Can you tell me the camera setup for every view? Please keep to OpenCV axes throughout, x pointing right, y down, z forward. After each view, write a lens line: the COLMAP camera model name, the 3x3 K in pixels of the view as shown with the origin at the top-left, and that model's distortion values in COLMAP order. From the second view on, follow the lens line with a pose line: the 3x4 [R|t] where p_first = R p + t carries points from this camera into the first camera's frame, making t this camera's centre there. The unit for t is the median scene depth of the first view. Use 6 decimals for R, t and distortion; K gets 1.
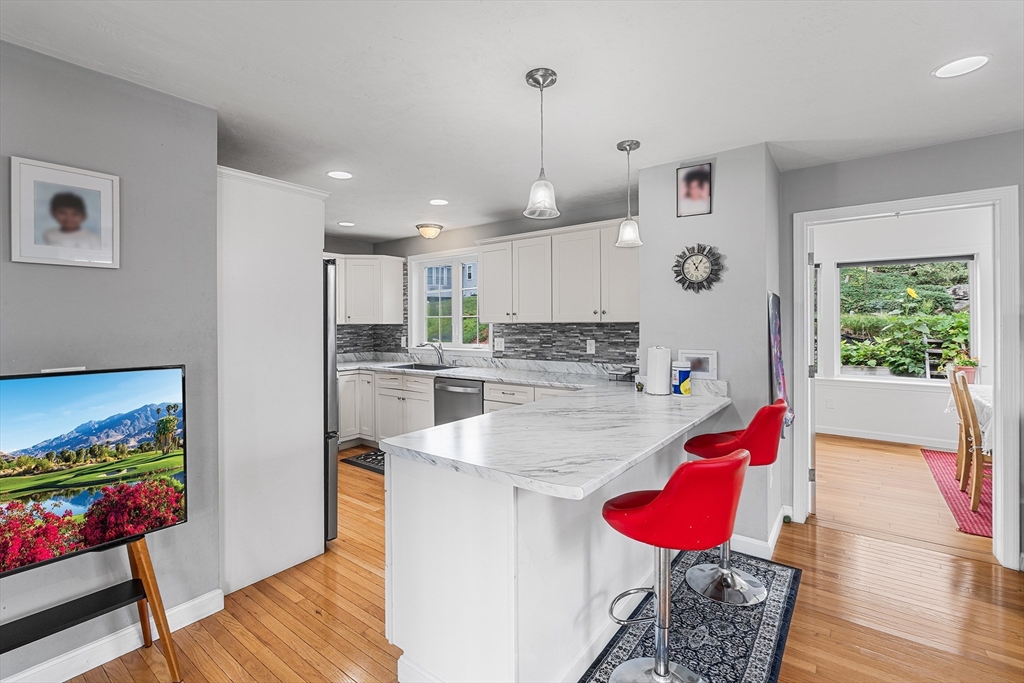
lens RADIAL K [[458.2, 0, 509.9], [0, 458.2, 321.7], [0, 0, 1]] dist [-0.007600, 0.000110]
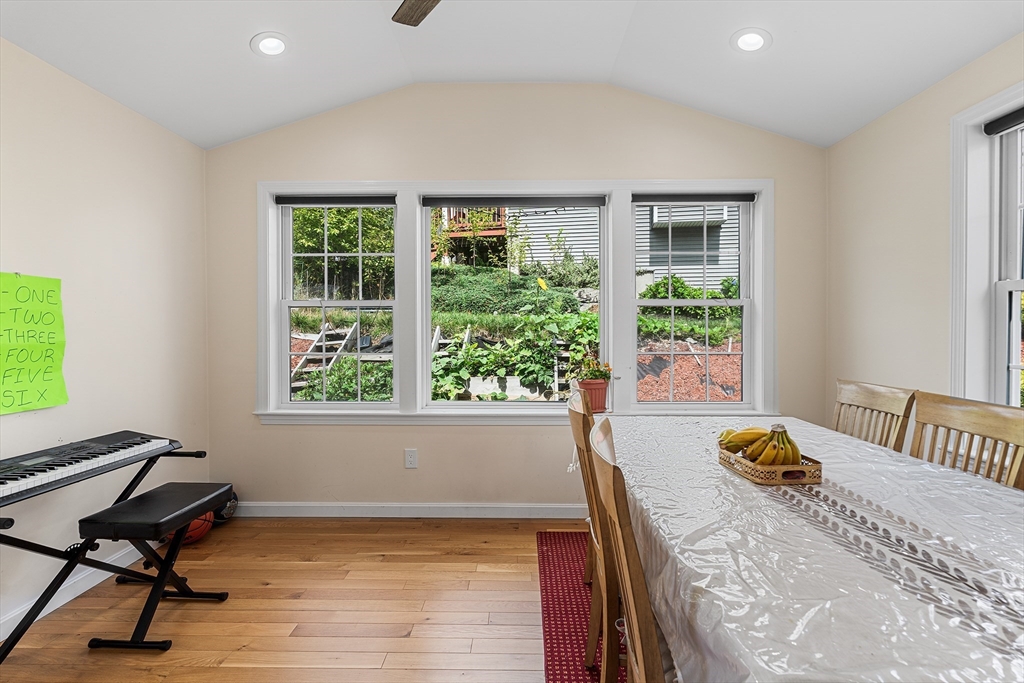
lens RADIAL K [[458.8, 0, 515.3], [0, 458.8, 352.0], [0, 0, 1]] dist [-0.005089, -0.000126]
pose [[0.803854, -0.024104, 0.594339, 0.661691], [-0.002816, 0.999013, 0.044324, 0.041600], [-0.594821, -0.037304, 0.802992, 0.685404]]
